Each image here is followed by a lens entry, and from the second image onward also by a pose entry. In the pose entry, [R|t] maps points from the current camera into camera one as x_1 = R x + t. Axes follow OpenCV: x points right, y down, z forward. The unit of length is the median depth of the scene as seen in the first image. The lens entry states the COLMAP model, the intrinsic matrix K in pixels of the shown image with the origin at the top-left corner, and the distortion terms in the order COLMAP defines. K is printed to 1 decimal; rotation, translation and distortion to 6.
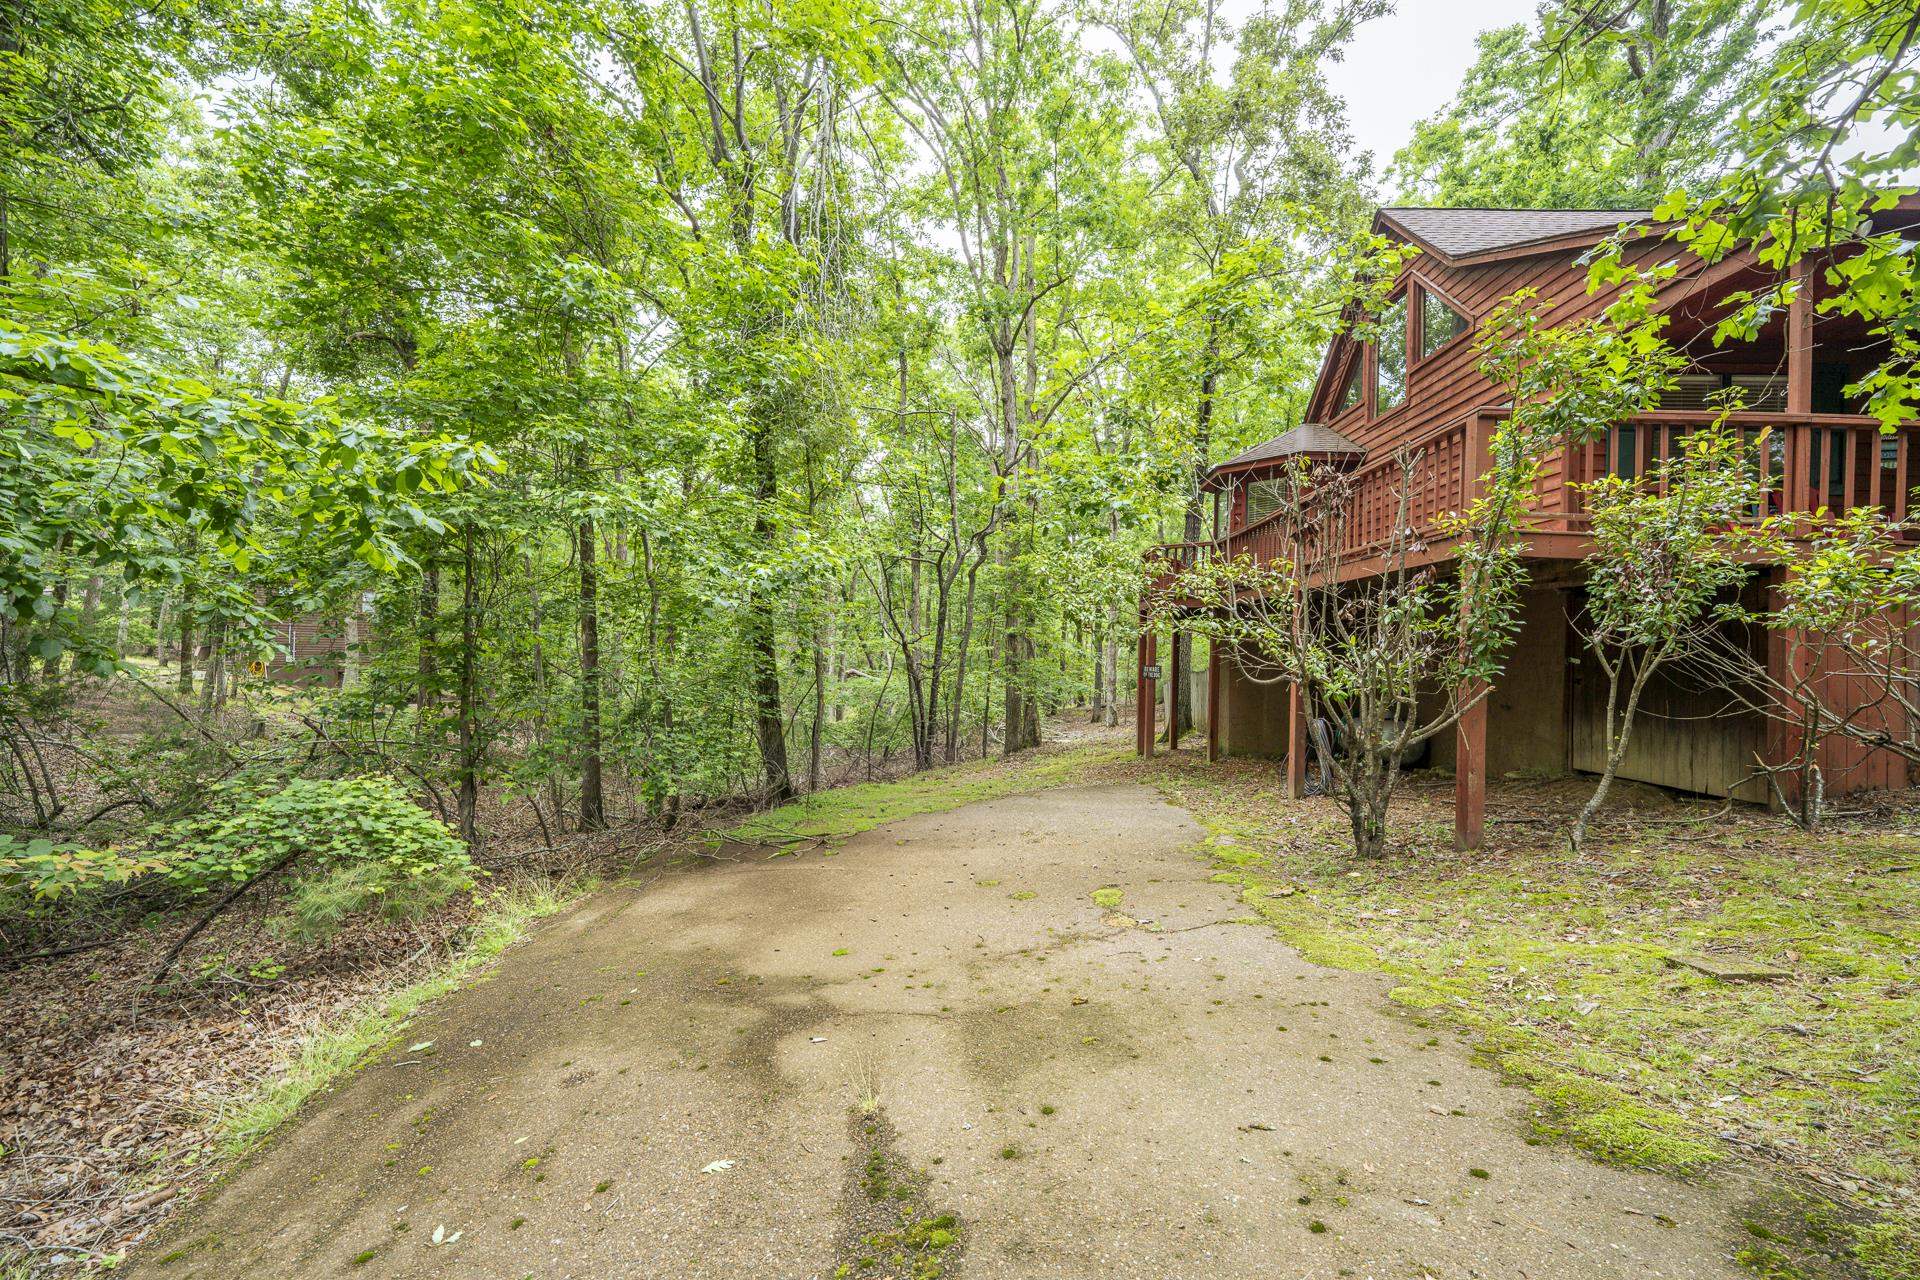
lens RADIAL K [[771.5, 0, 949.0], [0, 771.5, 645.7], [0, 0, 1]] dist [-0.001706, -0.000116]
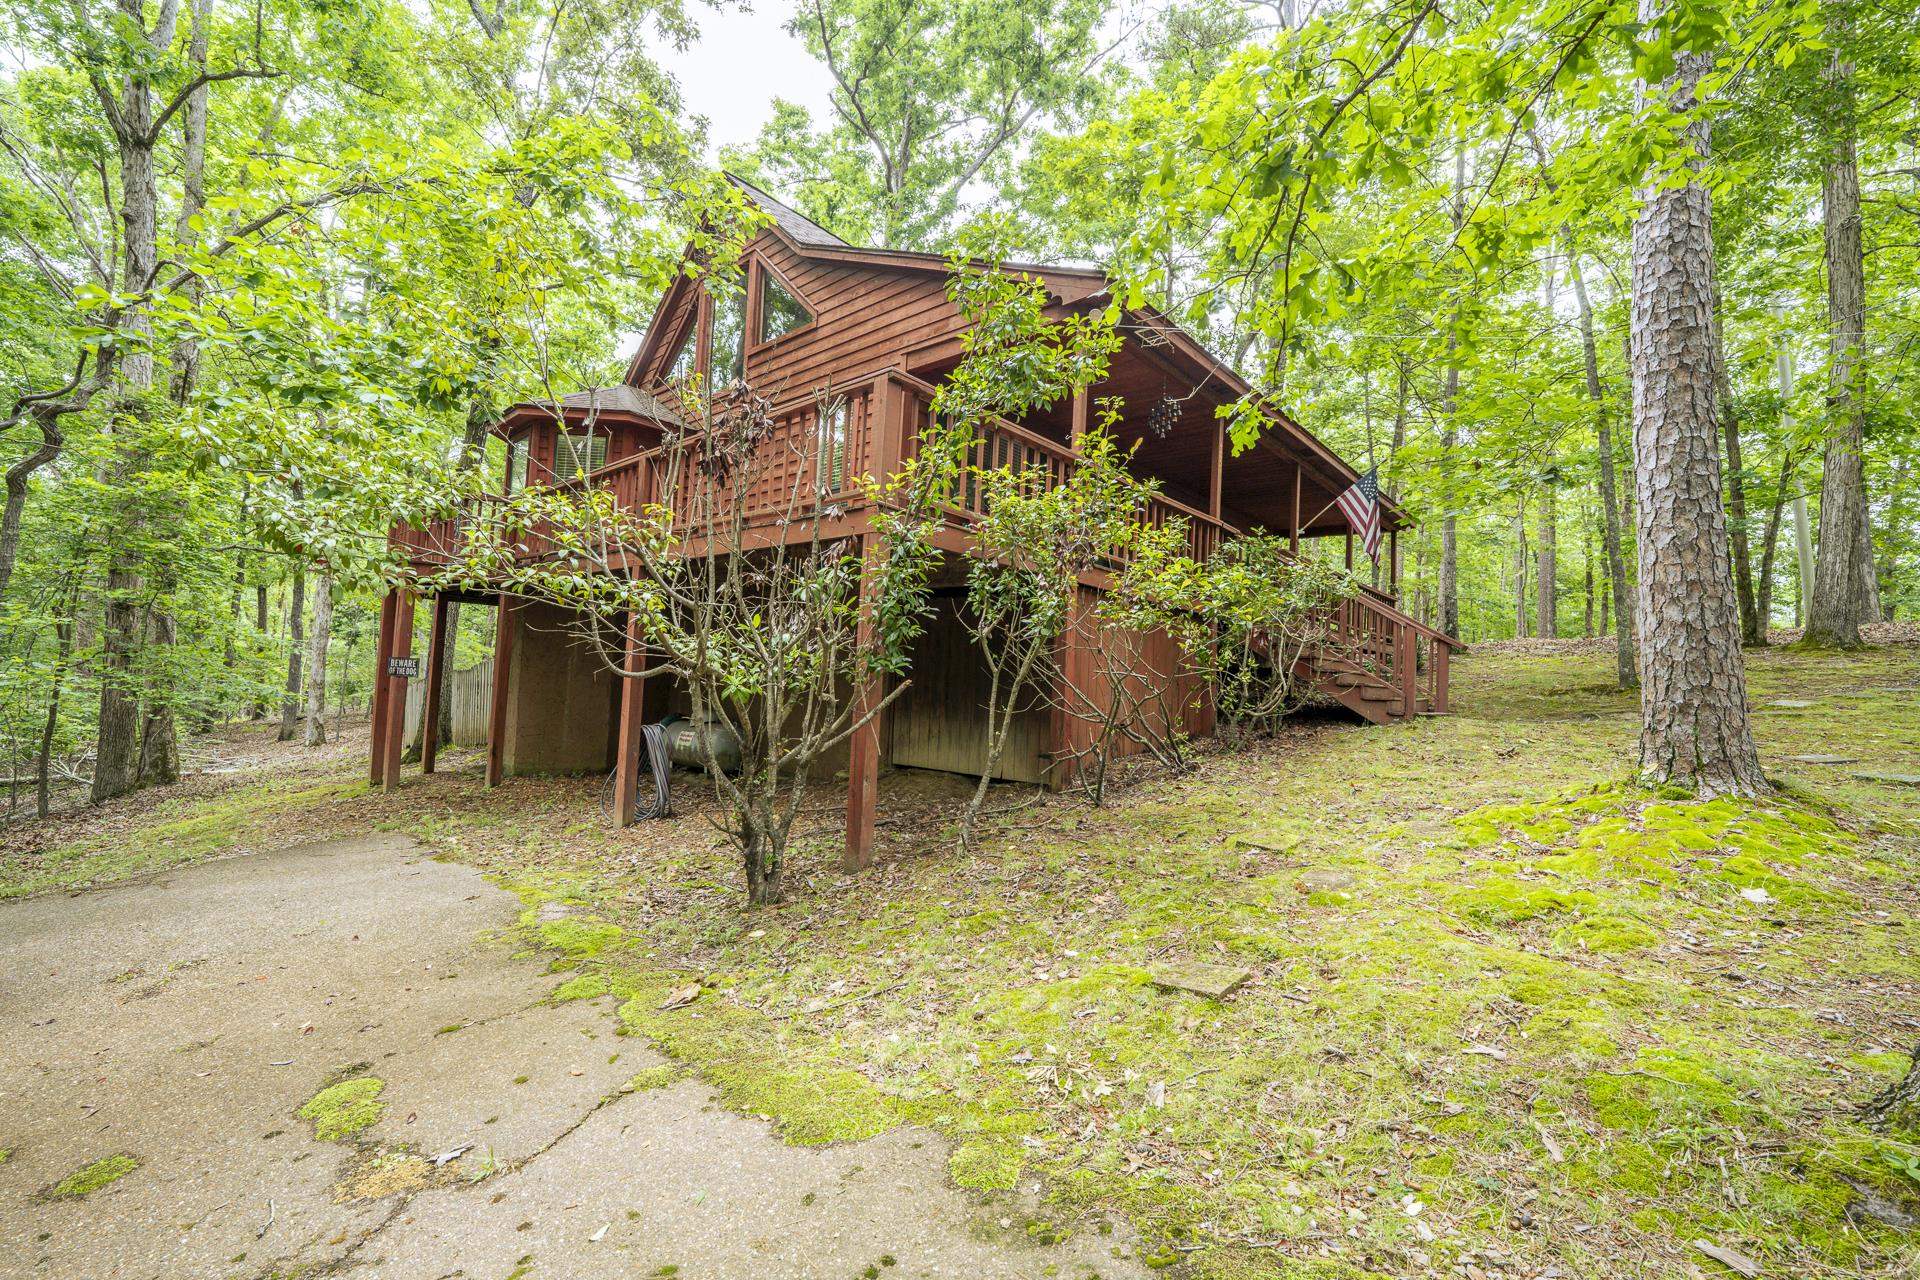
lens RADIAL K [[771.5, 0, 949.0], [0, 771.5, 645.7], [0, 0, 1]] dist [-0.001706, -0.000116]
pose [[0.621517, 0.042575, 0.782243, 0.047157], [-0.037587, 0.998993, -0.024507, 0.030428], [-0.782499, -0.014171, 0.622491, 0.389514]]
